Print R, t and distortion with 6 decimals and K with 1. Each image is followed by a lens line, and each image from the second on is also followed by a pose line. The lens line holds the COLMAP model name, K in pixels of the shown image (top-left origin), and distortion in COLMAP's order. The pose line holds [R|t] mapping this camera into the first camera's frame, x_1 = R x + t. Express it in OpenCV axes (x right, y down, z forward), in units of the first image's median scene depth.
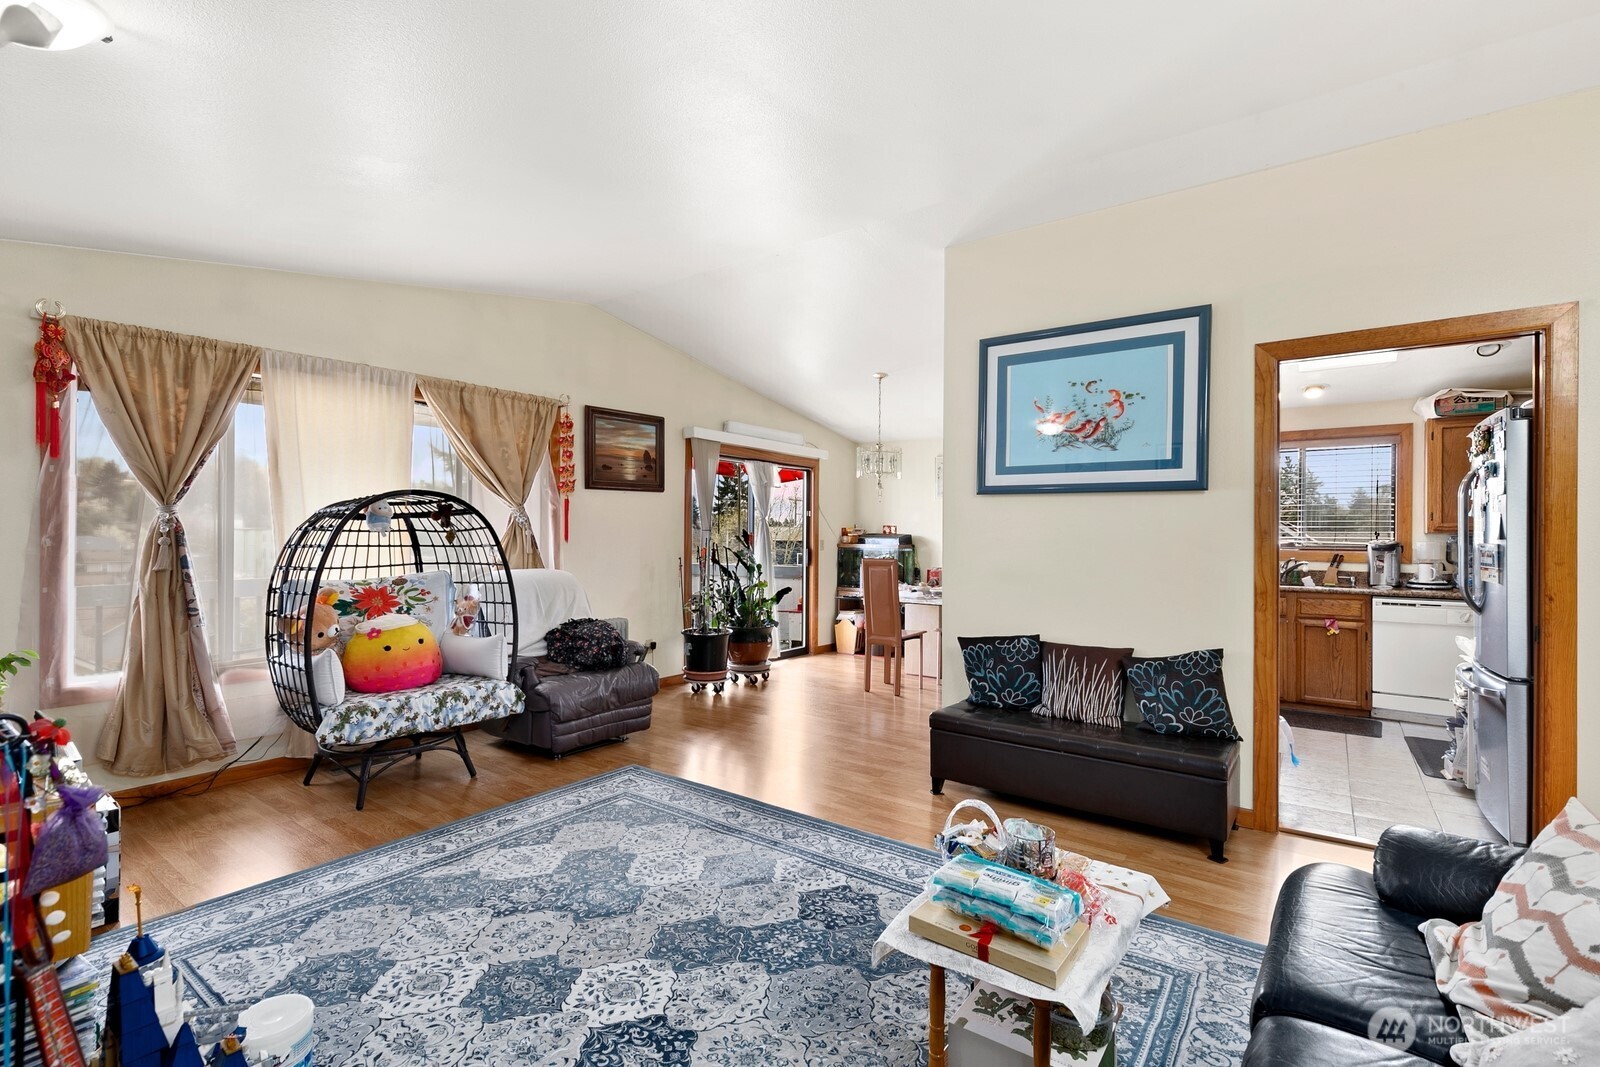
lens RADIAL K [[723.1, 0, 801.1], [0, 723.1, 533.2], [0, 0, 1]] dist [0.015813, -0.002946]
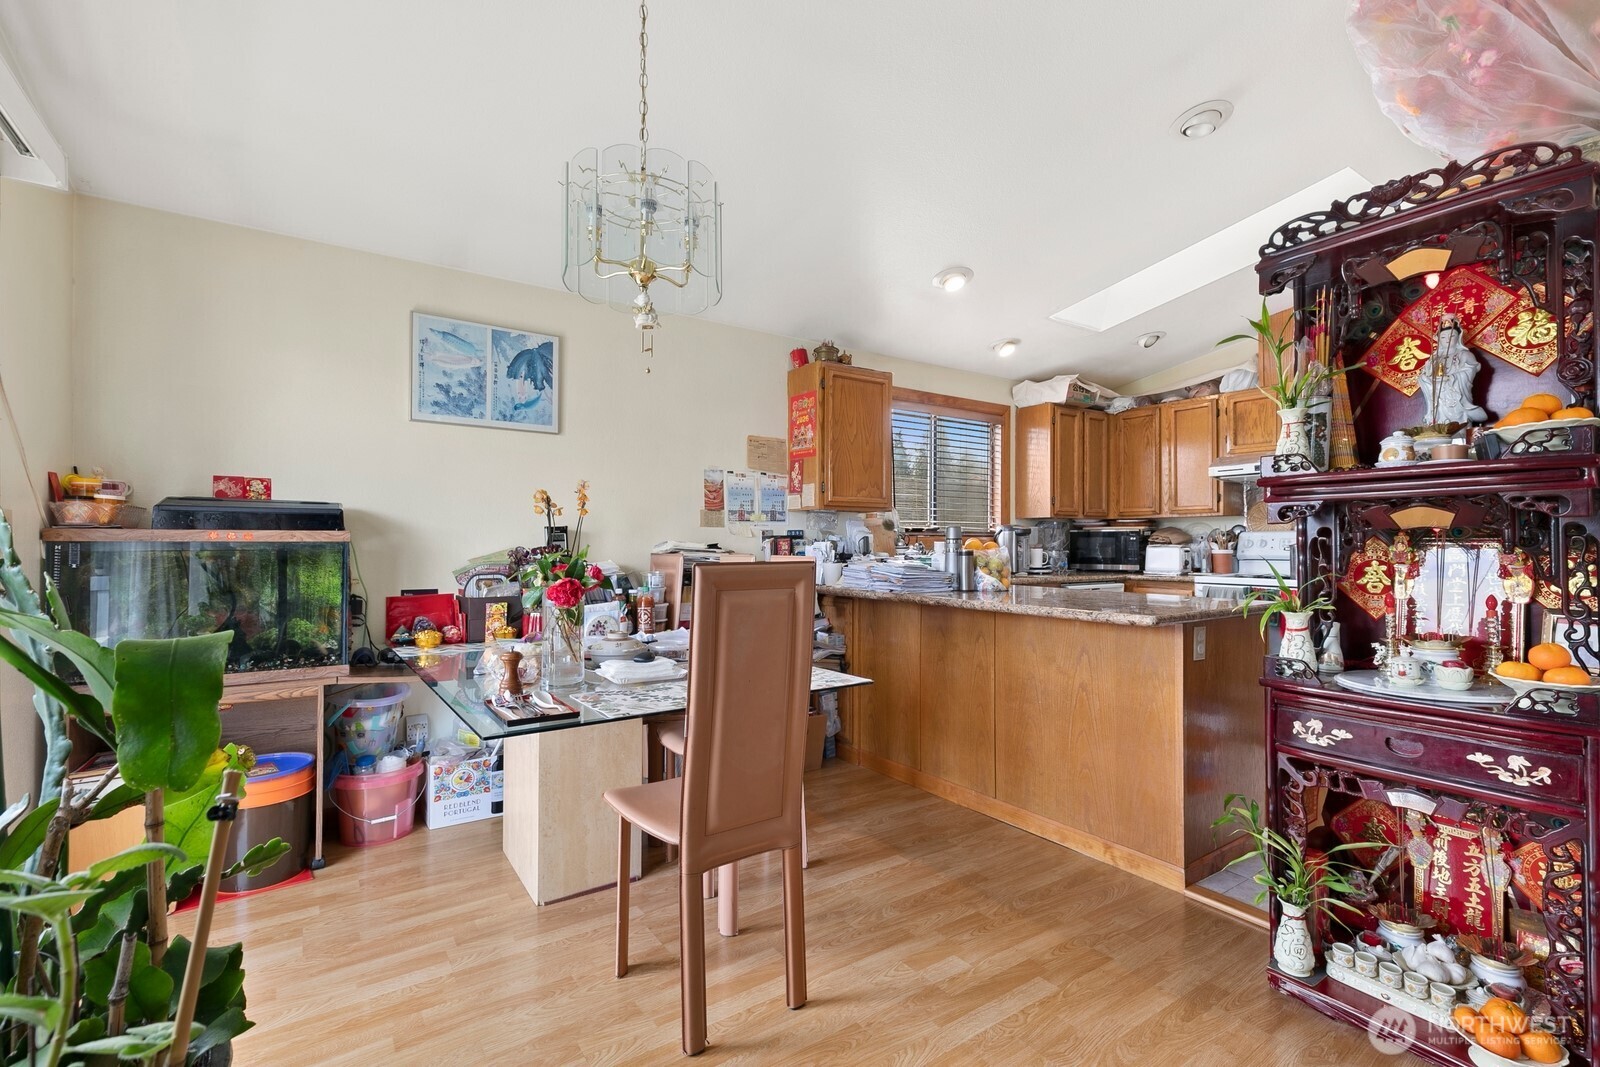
lens RADIAL K [[723.1, 0, 799.0], [0, 723.1, 537.8], [0, 0, 1]] dist [0.015813, -0.002946]
pose [[0.327092, -0.001097, 0.944992, -0.261929], [-0.002807, 0.999994, 0.002132, 0.039141], [-0.944988, -0.003350, 0.327087, 1.445816]]
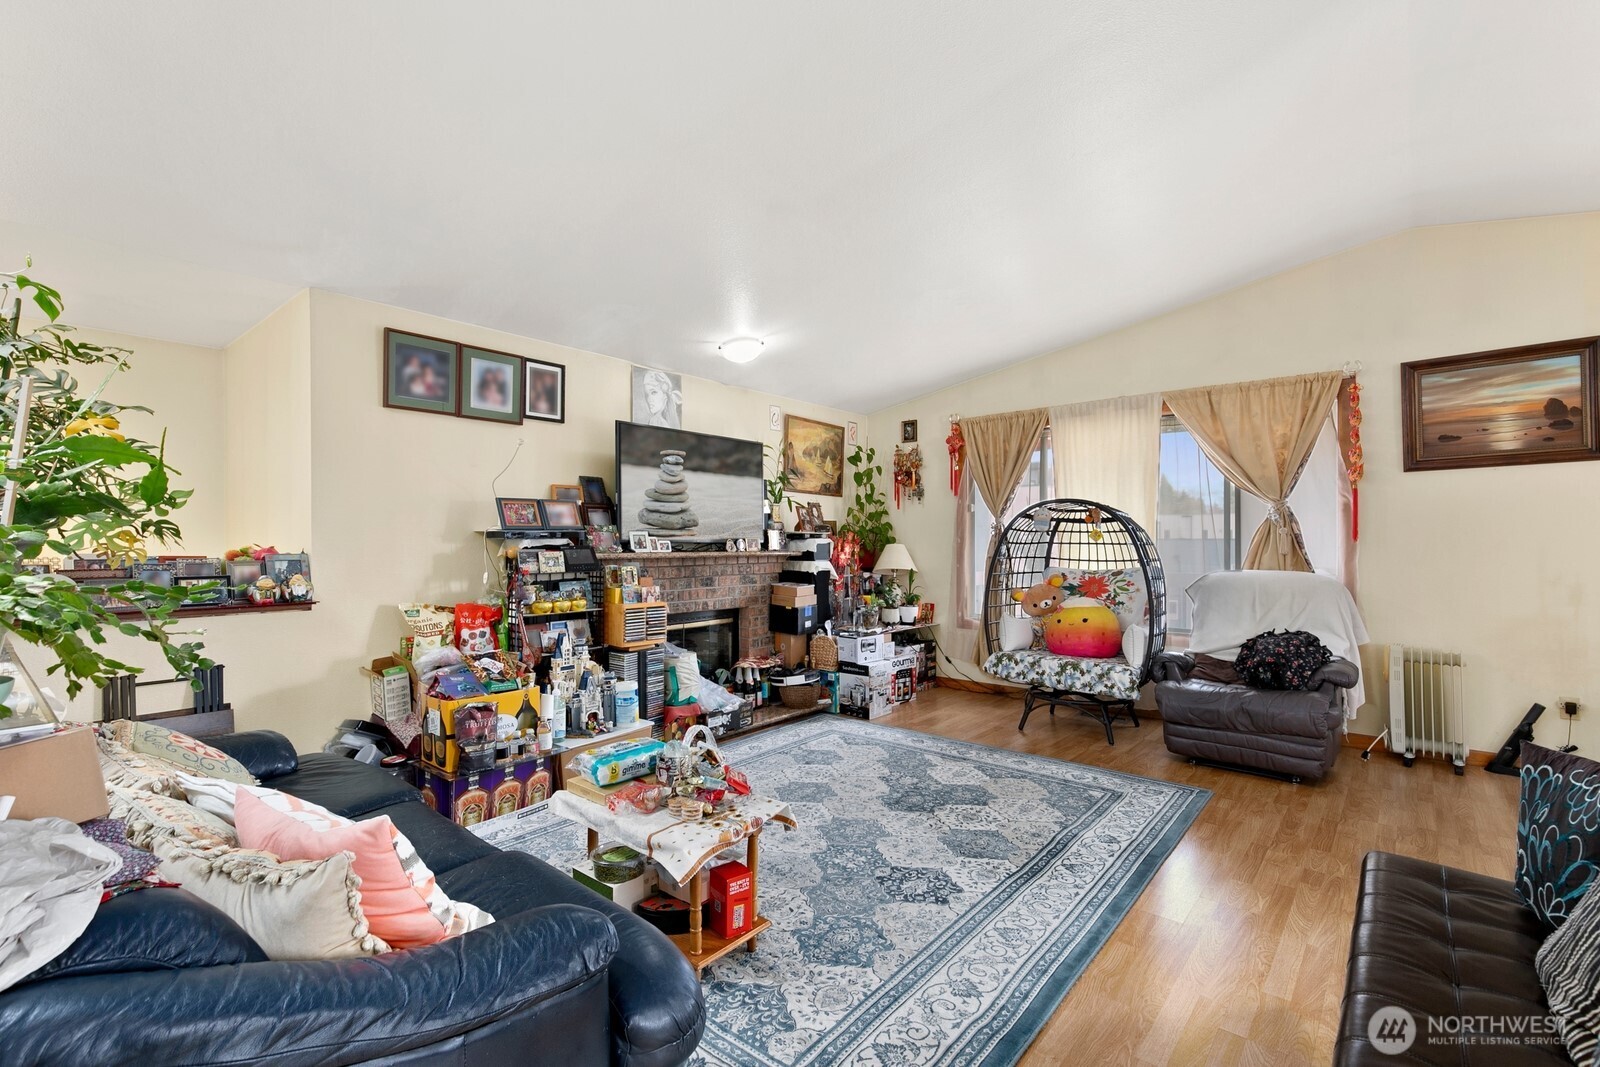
lens RADIAL K [[723.1, 0, 808.2], [0, 723.1, 536.8], [0, 0, 1]] dist [0.015813, -0.002946]
pose [[-0.054851, -0.011342, -0.998430, 0.757373], [0.004534, 0.999922, -0.011608, 0.019836], [0.998484, -0.005163, -0.054795, 0.620587]]
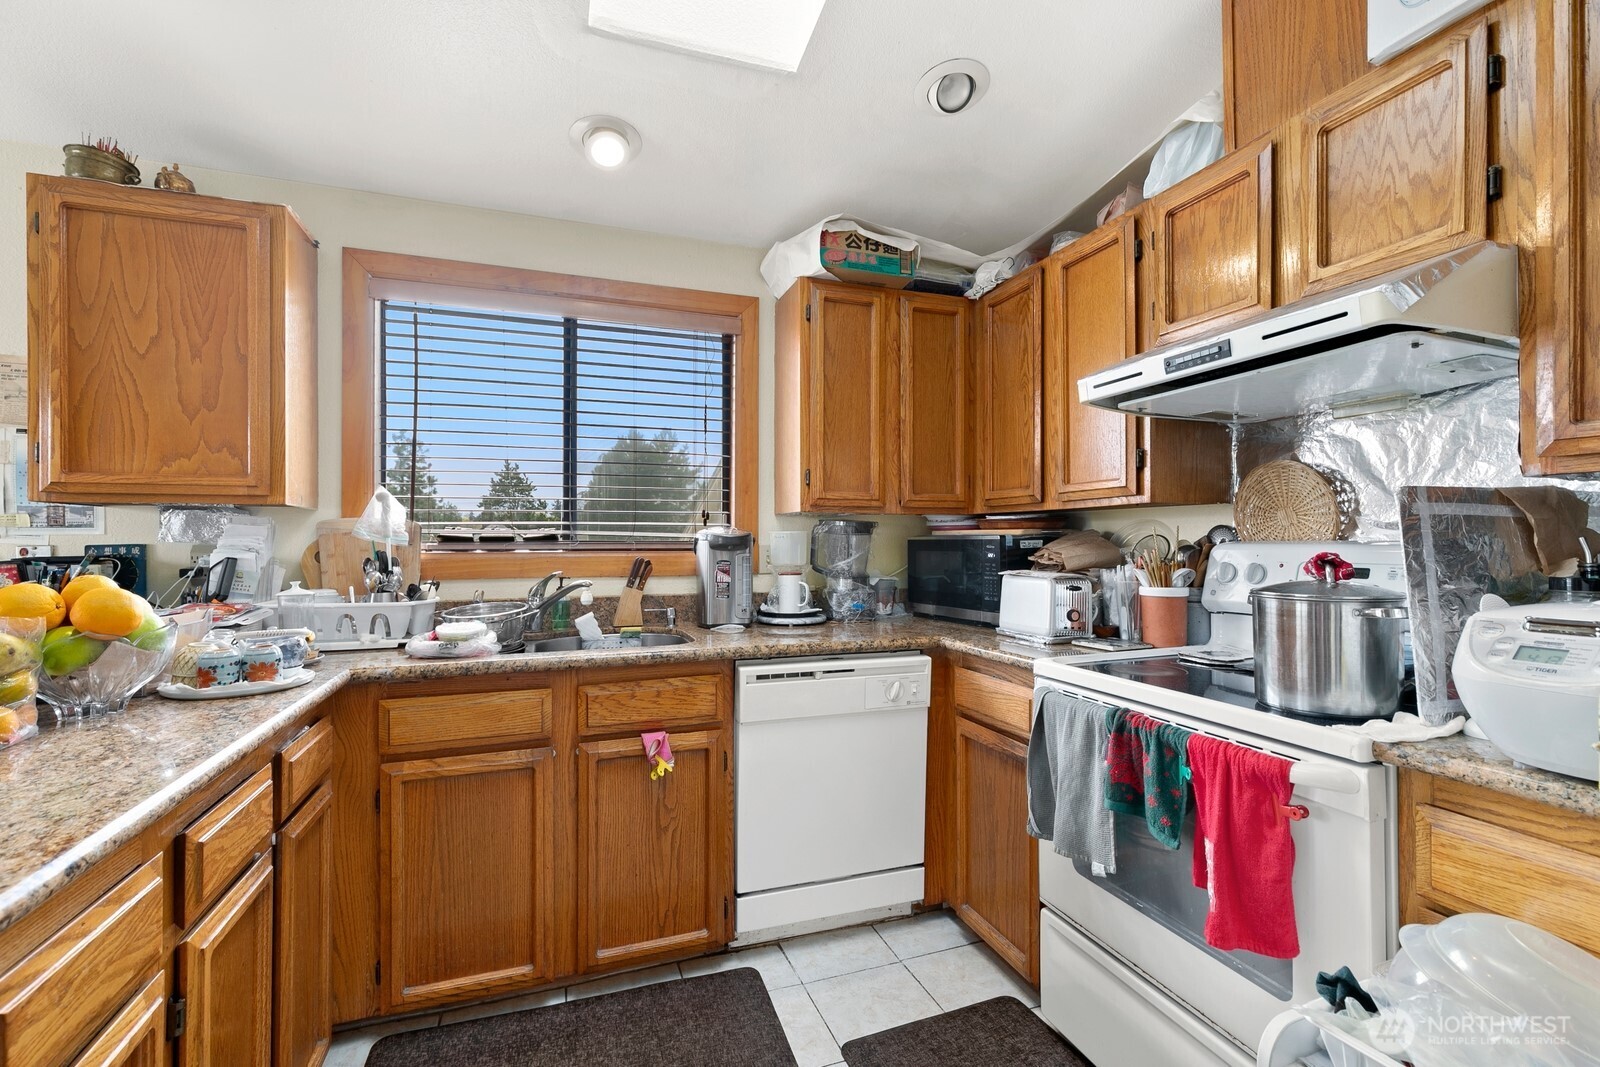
lens RADIAL K [[723.1, 0, 802.3], [0, 723.1, 535.3], [0, 0, 1]] dist [0.015813, -0.002946]
pose [[0.565617, -0.002270, 0.824665, 0.669084], [0.001531, 0.999997, 0.001703, 0.021358], [-0.824667, 0.000299, 0.565619, 1.054125]]
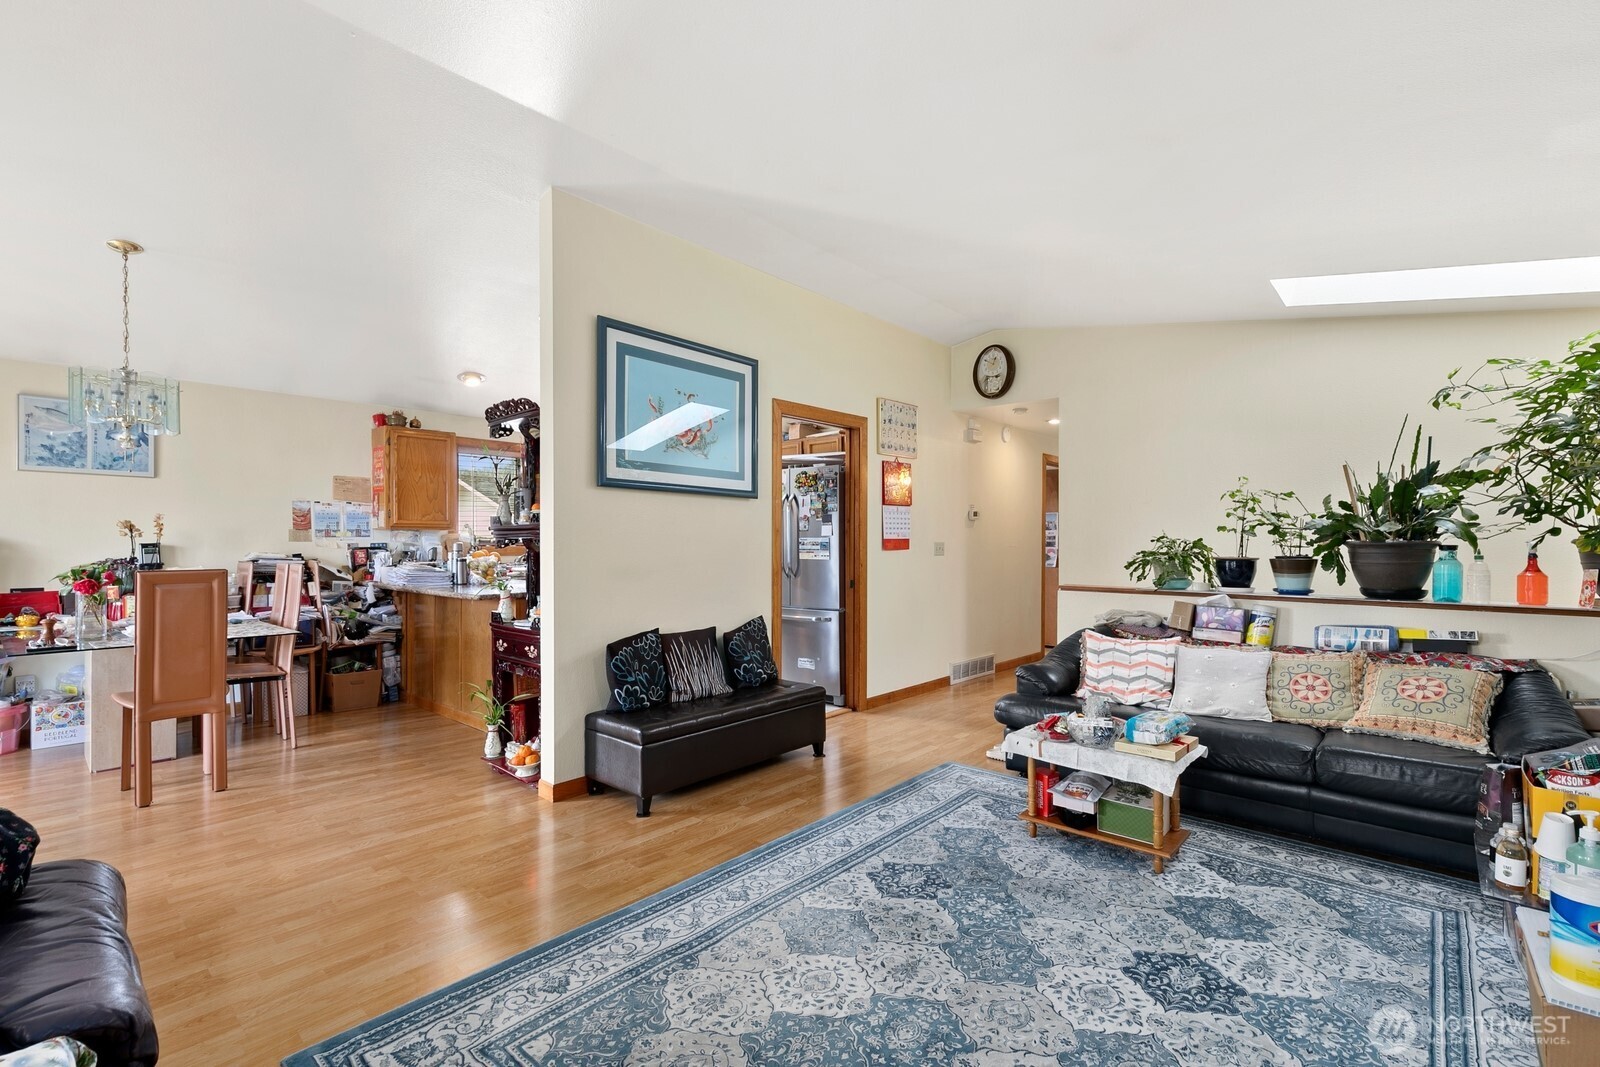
lens RADIAL K [[723.1, 0, 791.9], [0, 723.1, 543.8], [0, 0, 1]] dist [0.015813, -0.002946]
pose [[0.104799, -0.010900, 0.994434, -0.697541], [-0.004540, 0.999924, 0.011439, 0.007884], [-0.994483, -0.005713, 0.104742, 0.730272]]
